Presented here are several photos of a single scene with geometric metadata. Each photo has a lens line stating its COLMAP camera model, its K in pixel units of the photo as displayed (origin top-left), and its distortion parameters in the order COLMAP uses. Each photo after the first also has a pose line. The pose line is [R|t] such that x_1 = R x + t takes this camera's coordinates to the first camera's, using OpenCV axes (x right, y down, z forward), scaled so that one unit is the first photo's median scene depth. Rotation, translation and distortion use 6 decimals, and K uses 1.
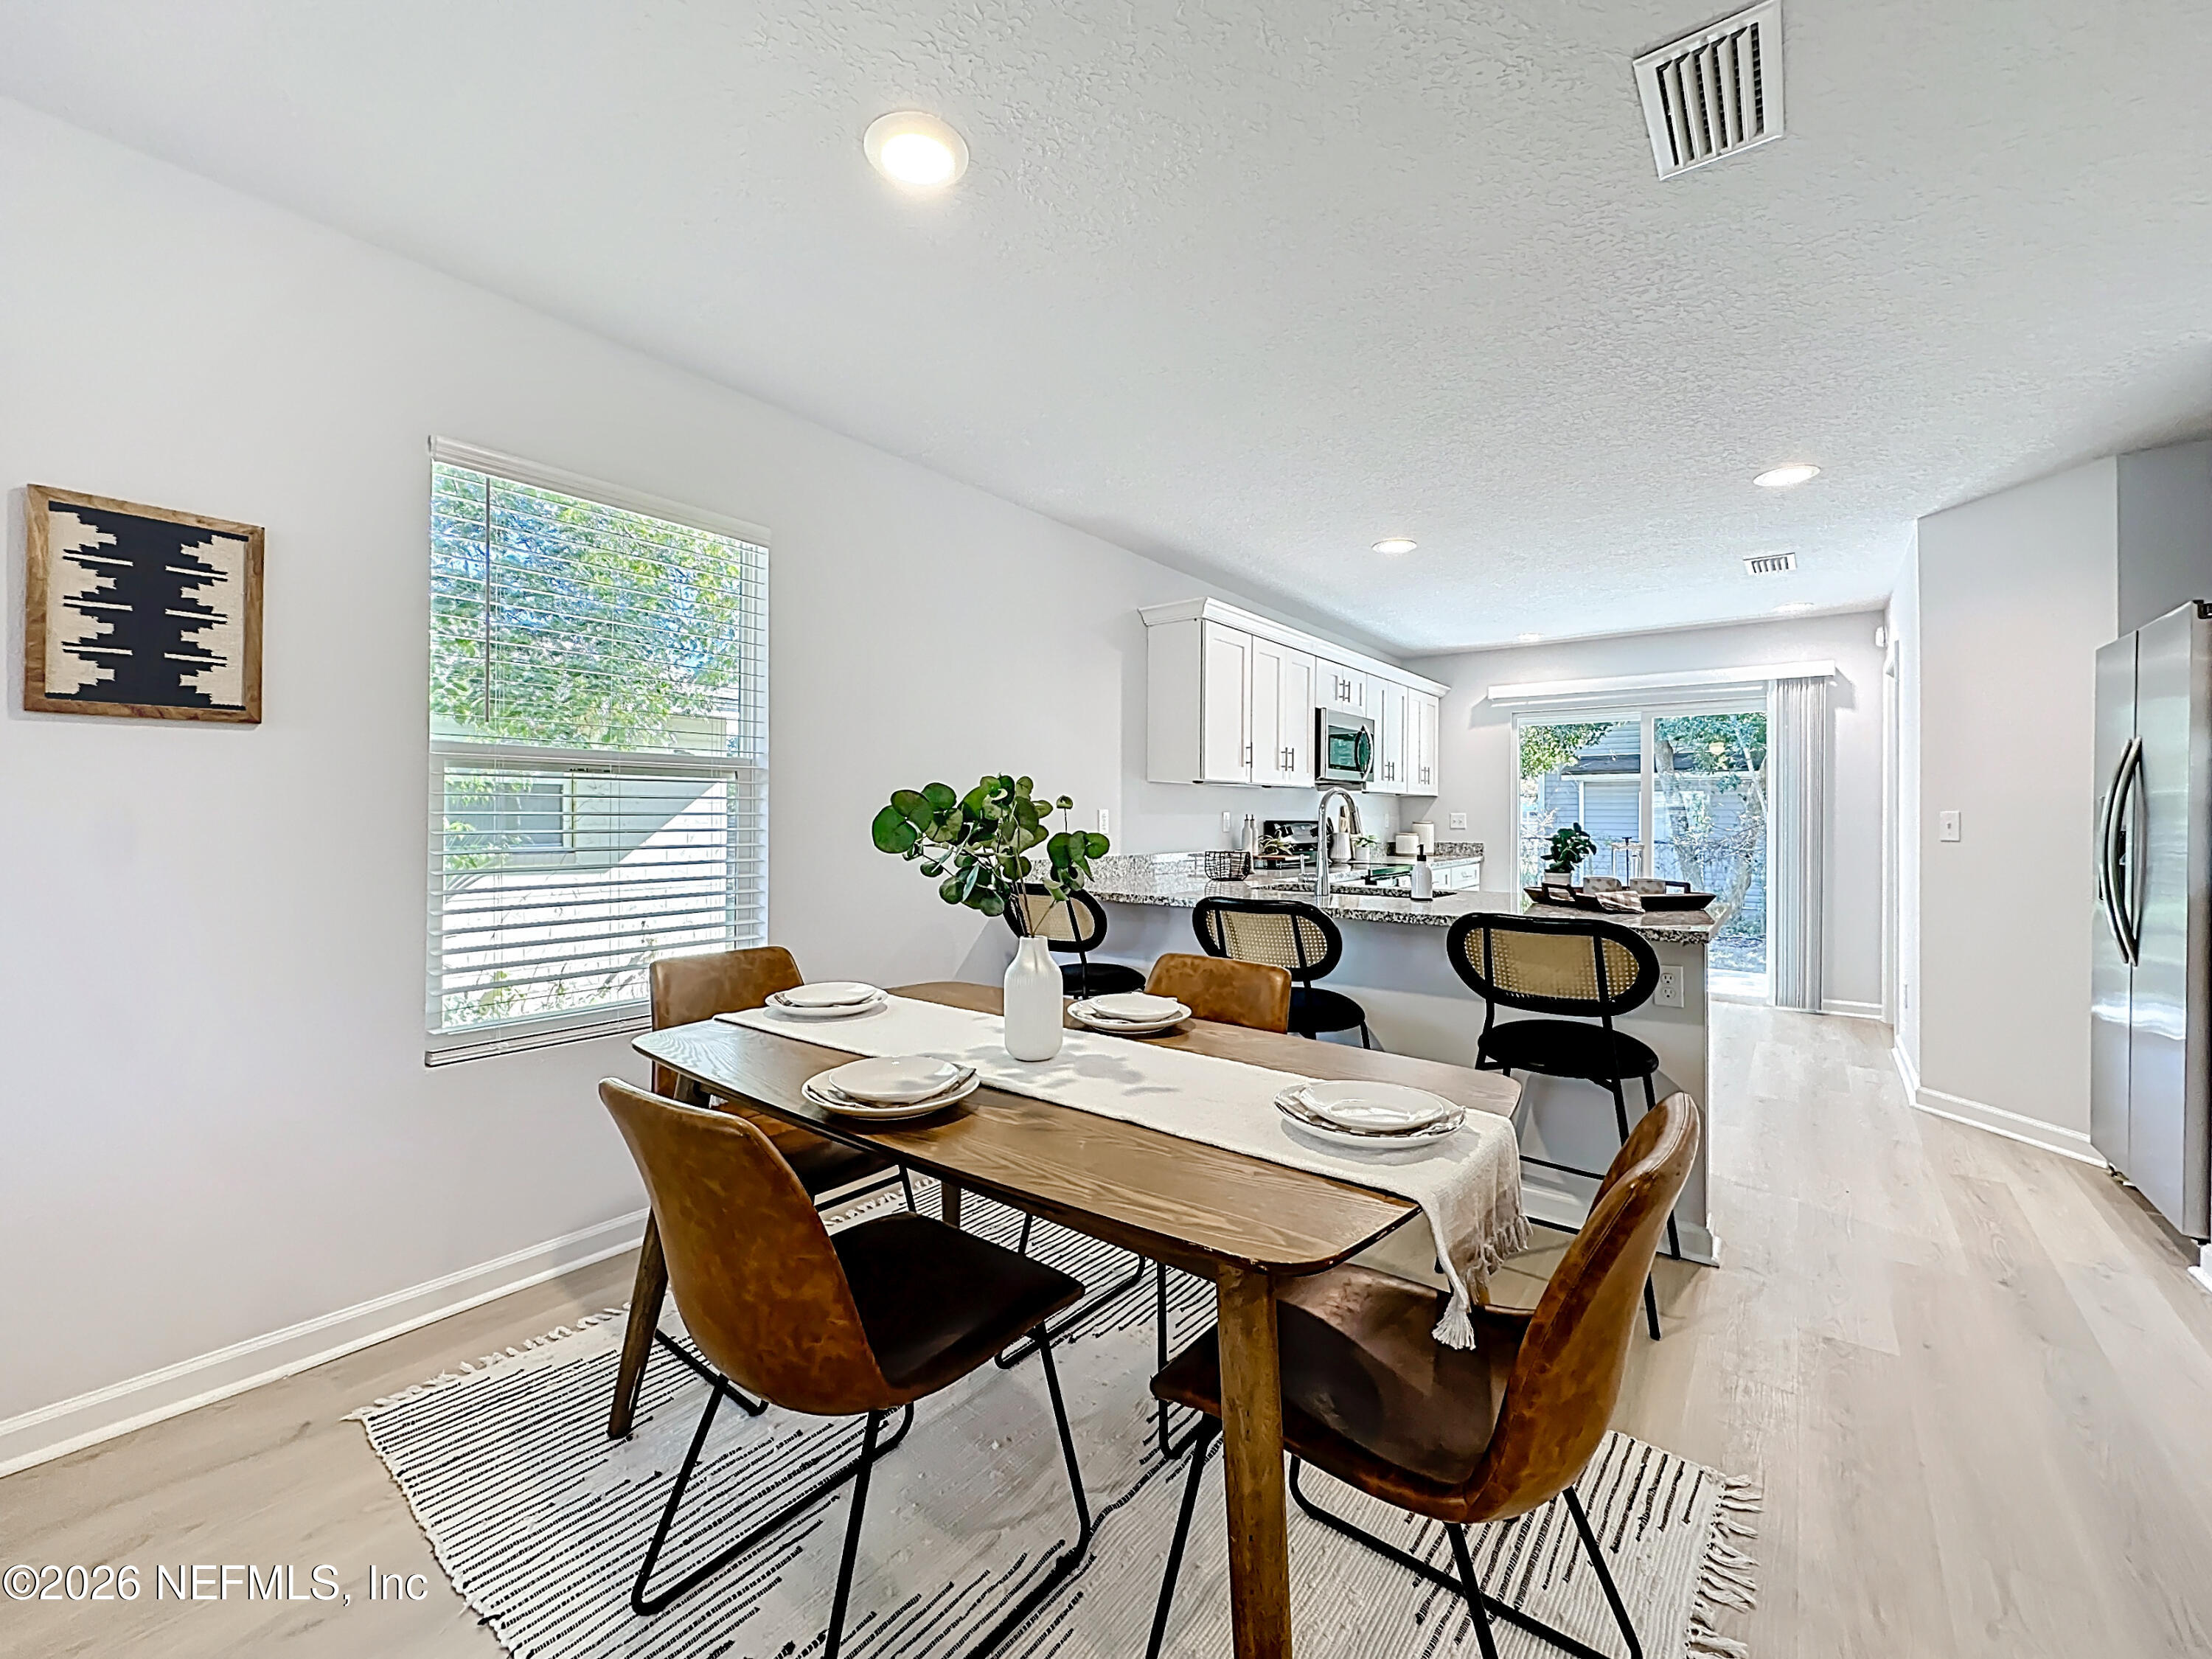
lens RADIAL K [[903.1, 0, 1107.1], [0, 903.1, 813.3], [0, 0, 1]] dist [-0.002749, -0.000673]
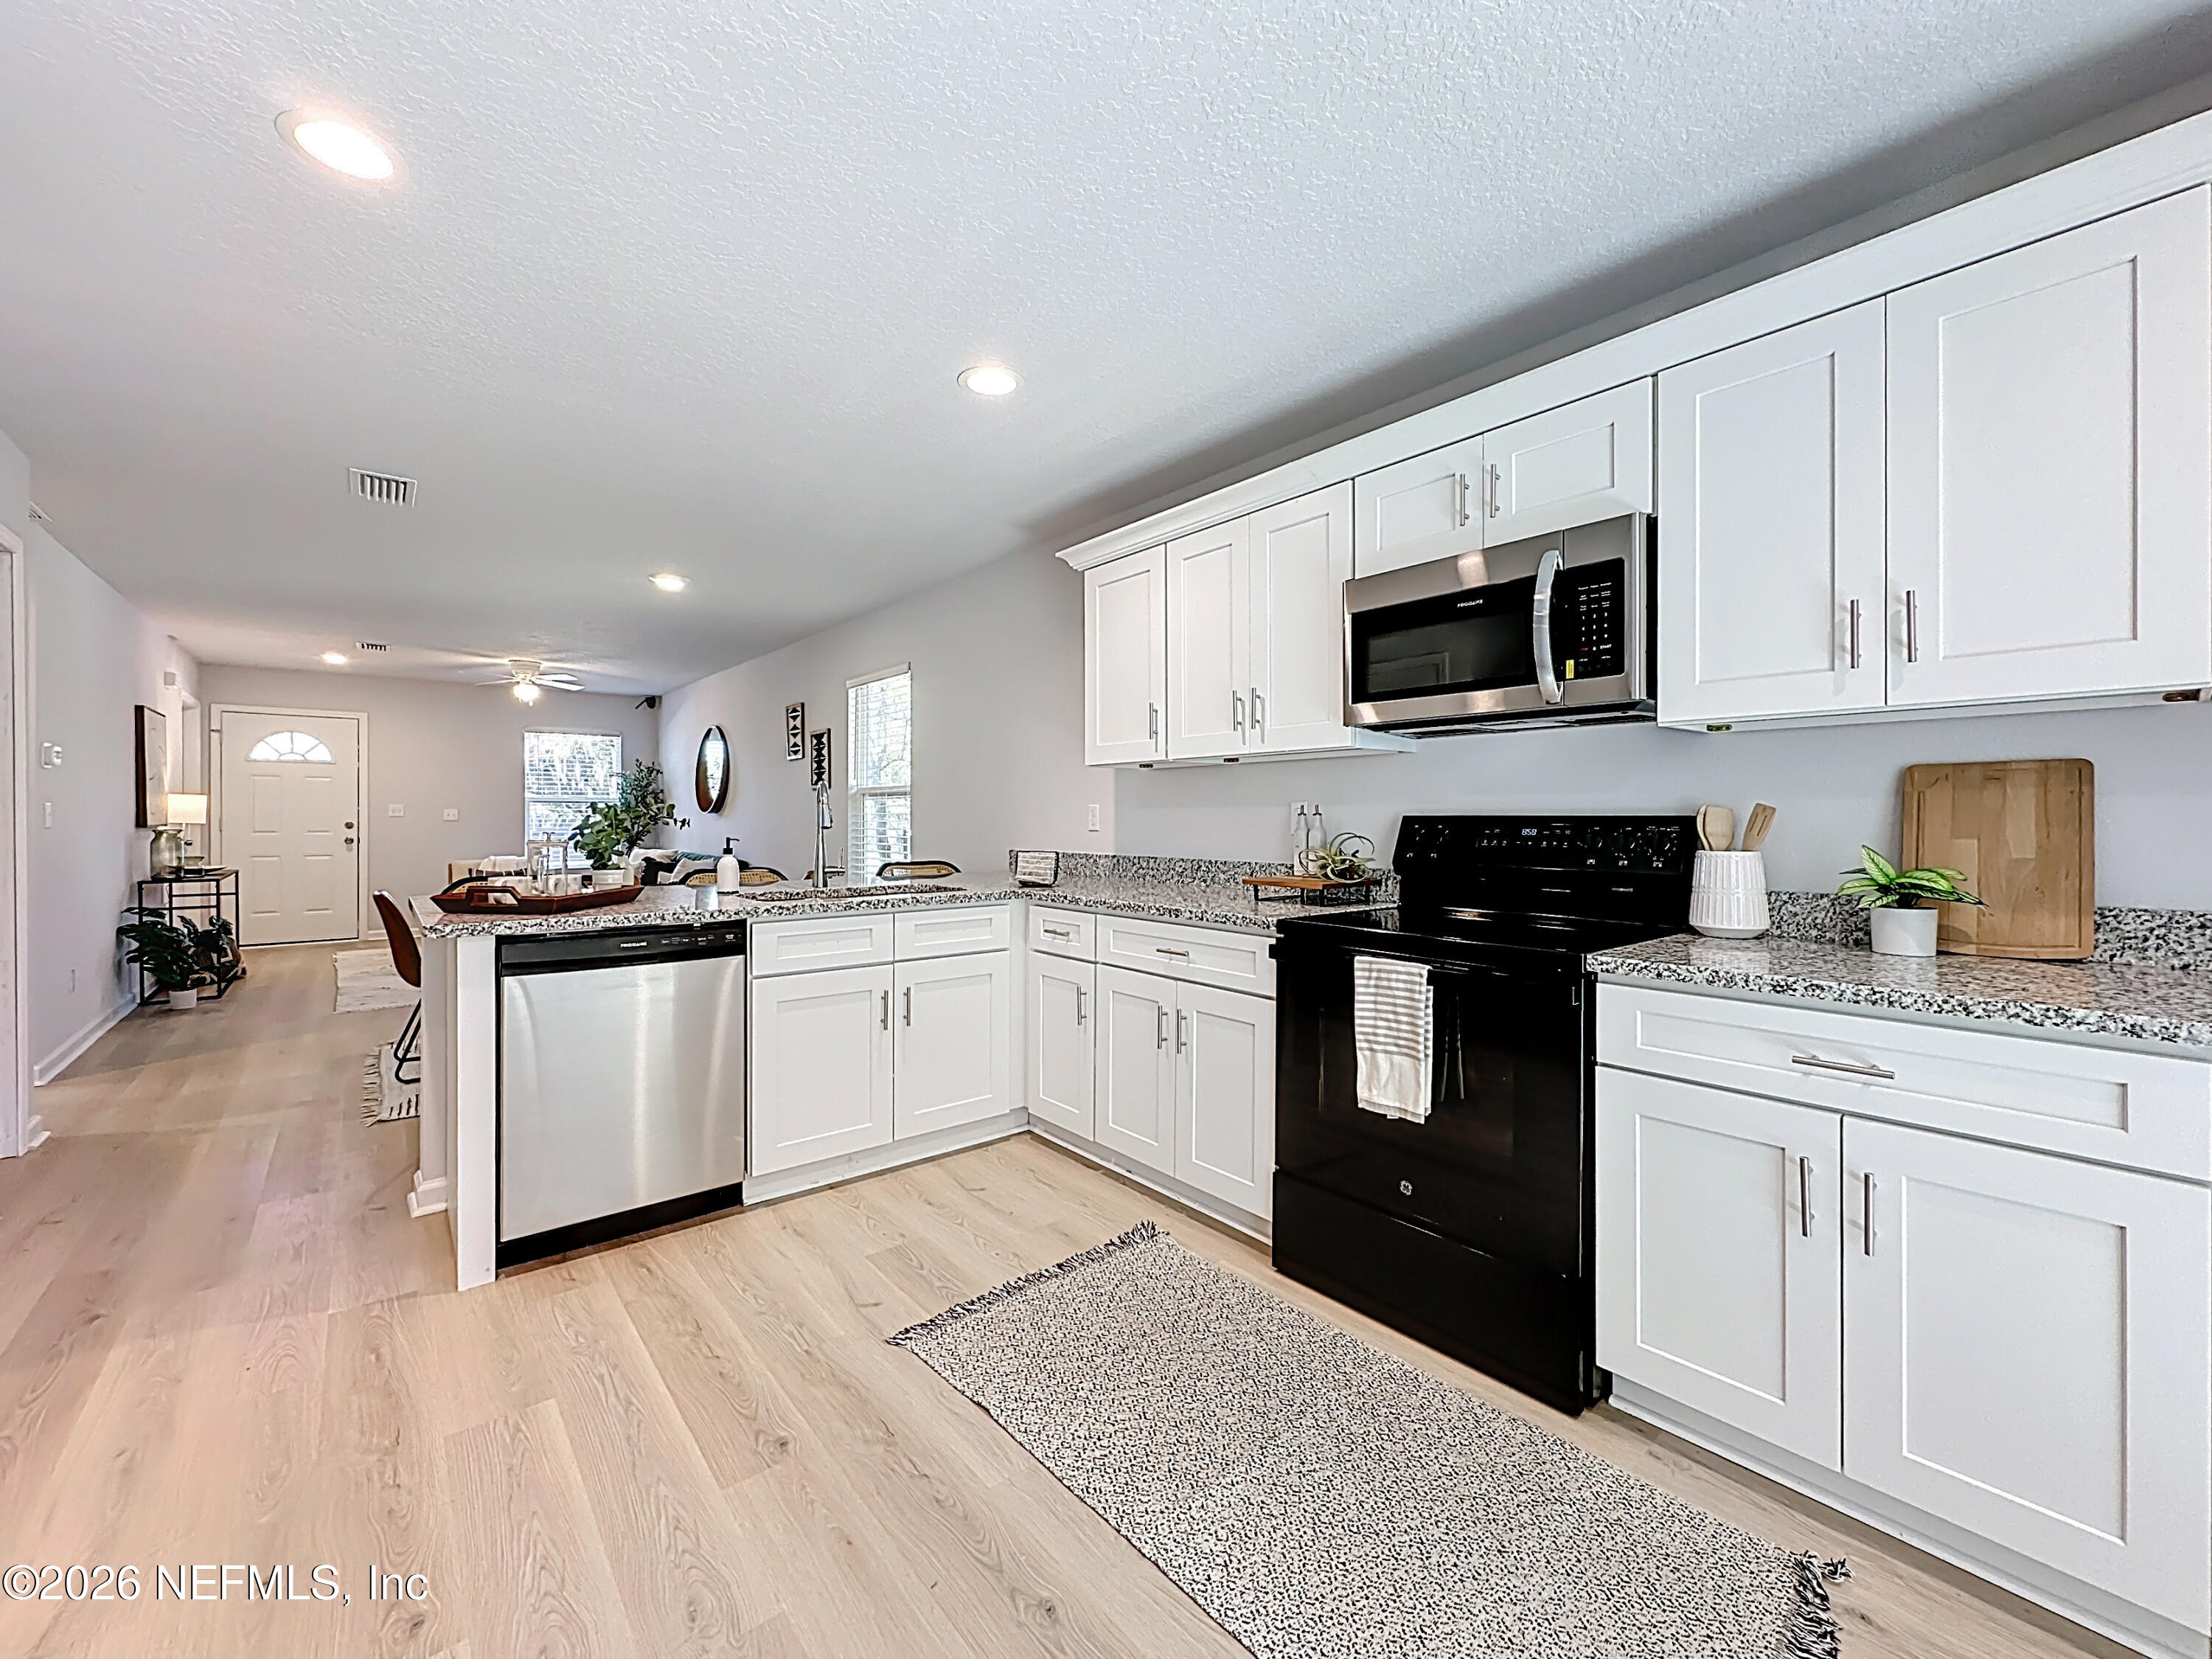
lens RADIAL K [[902.0, 0, 1104.1], [0, 902.0, 816.6], [0, 0, 1]] dist [-0.002976, 0.000534]
pose [[-0.227809, -0.006229, -0.973686, 0.793498], [0.002867, 0.999971, -0.007068, 0.013058], [0.973702, -0.004402, -0.227785, 1.055756]]
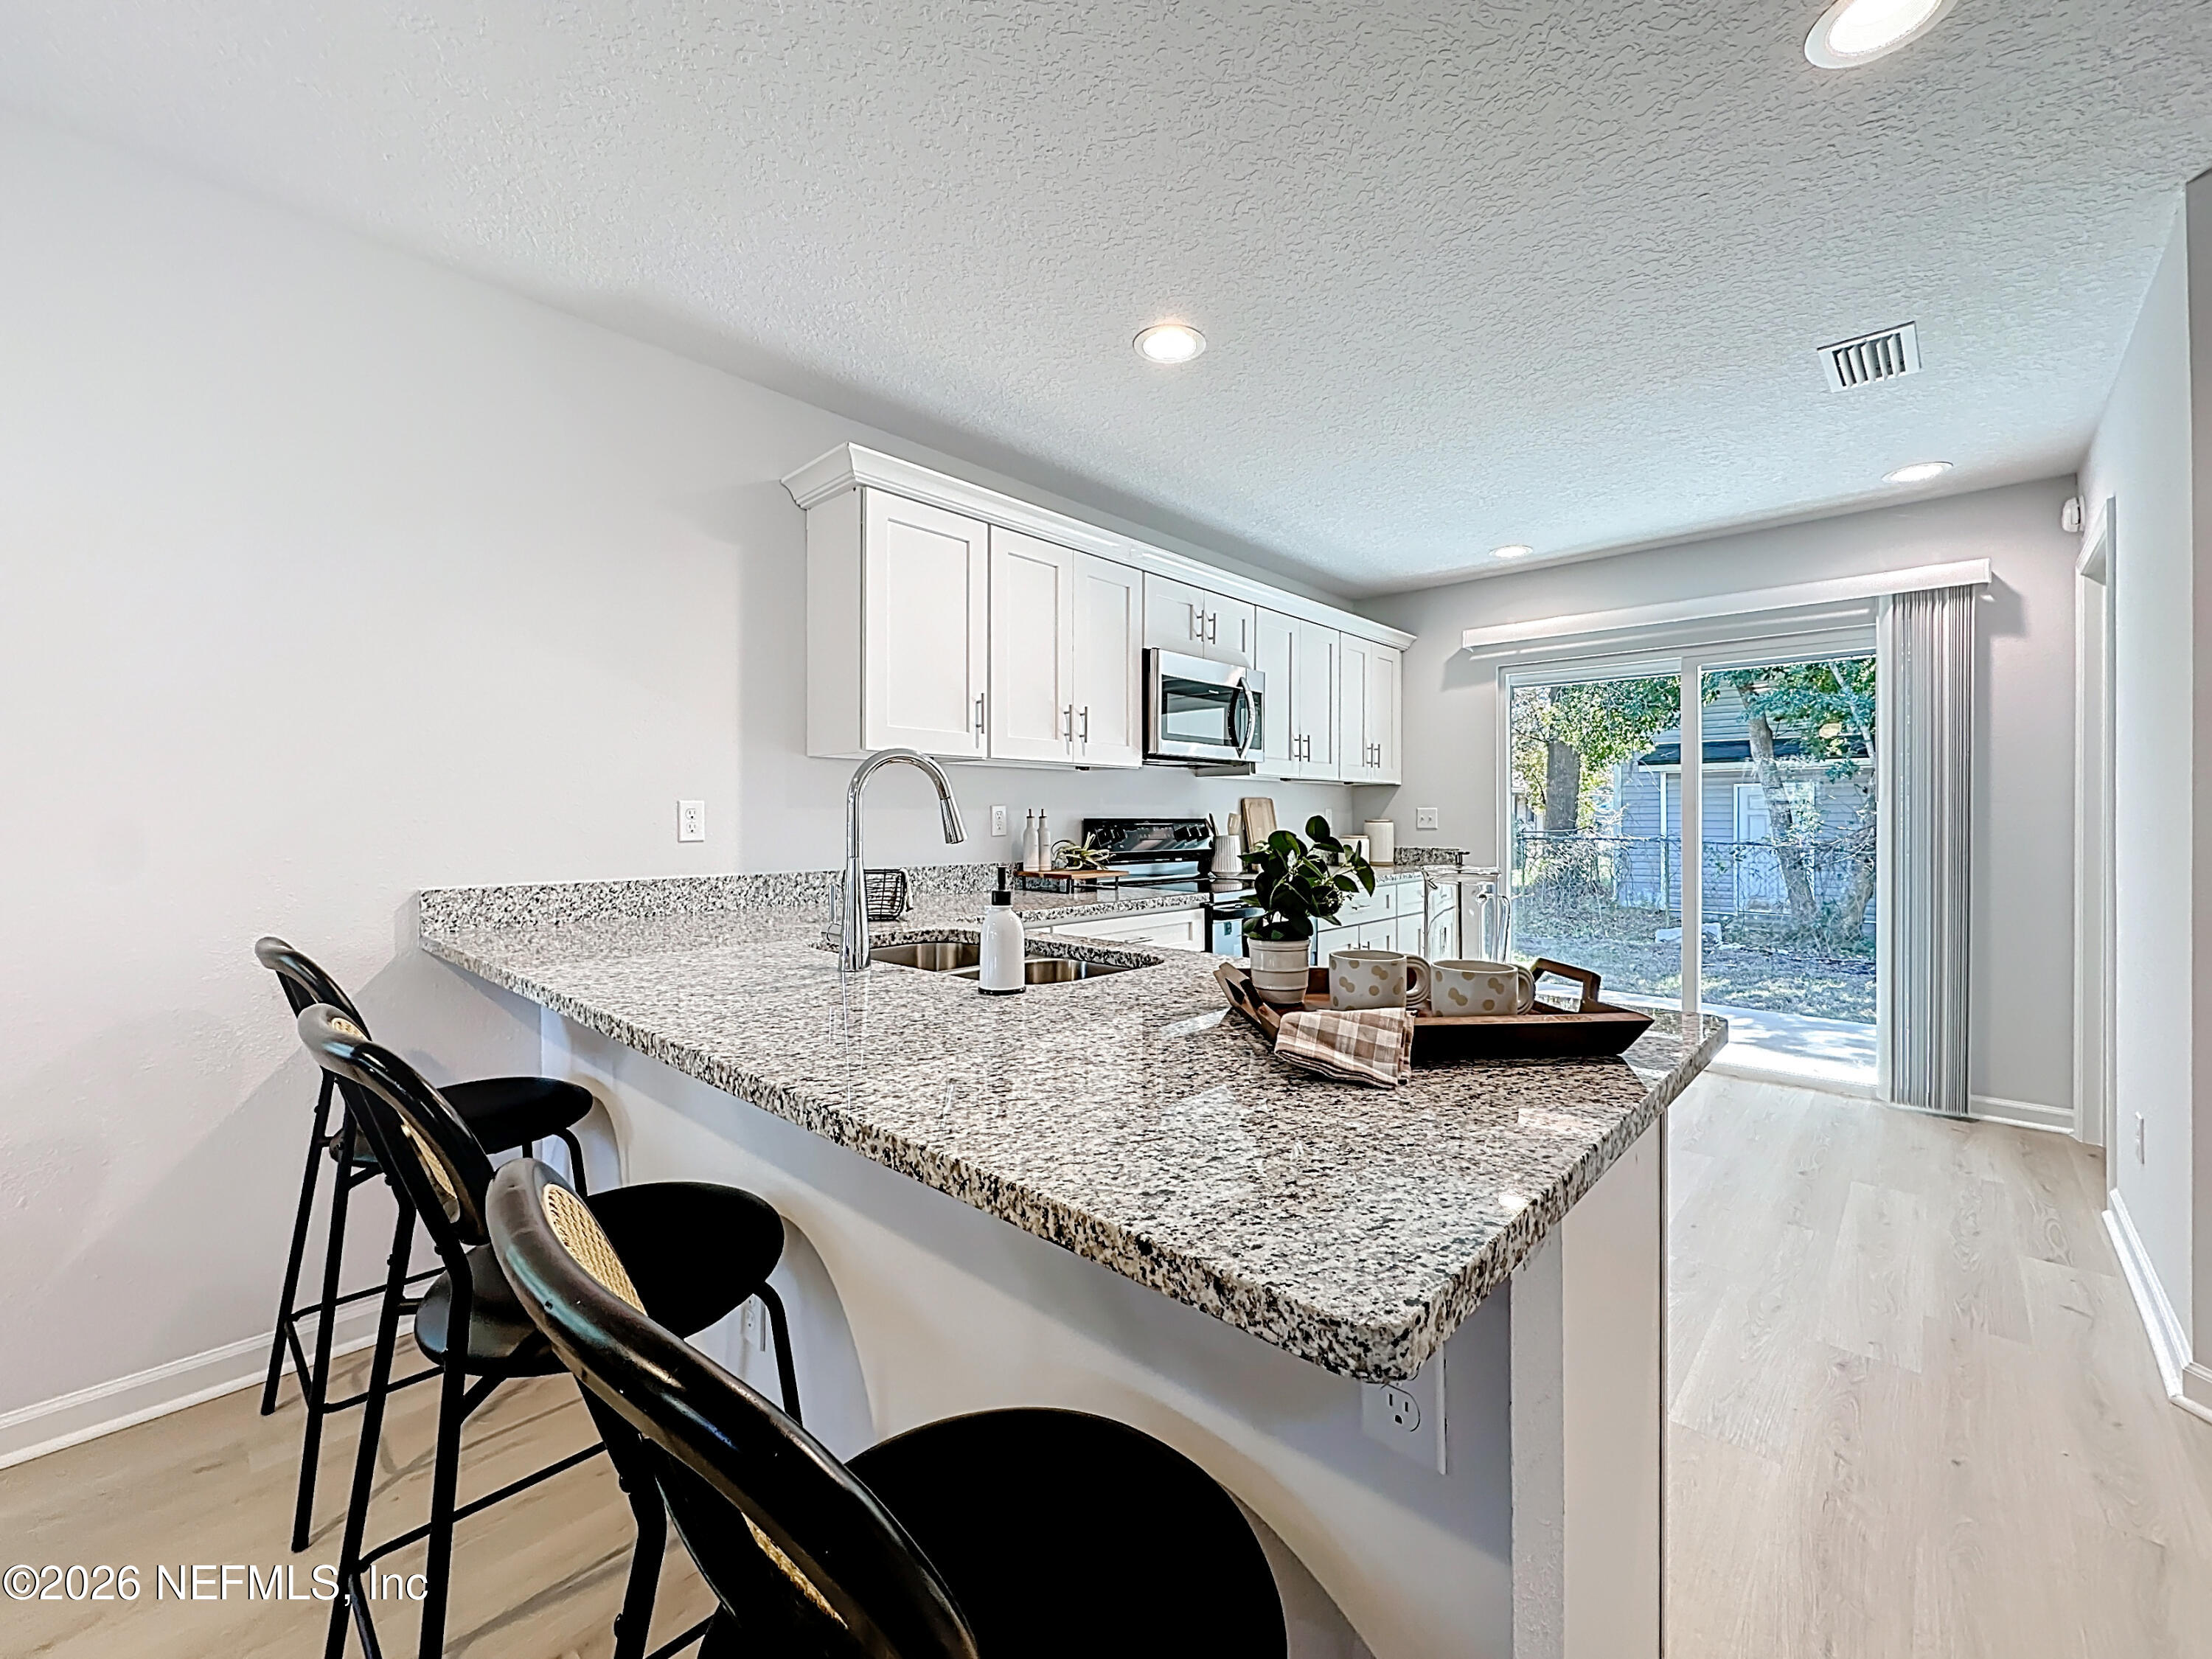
lens RADIAL K [[902.0, 0, 1104.1], [0, 902.0, 816.6], [0, 0, 1]] dist [-0.002976, 0.000534]
pose [[0.995646, -0.004083, -0.093125, 0.283616], [0.004423, 0.999984, 0.003440, 0.005149], [0.093109, -0.003837, 0.995649, 0.359964]]
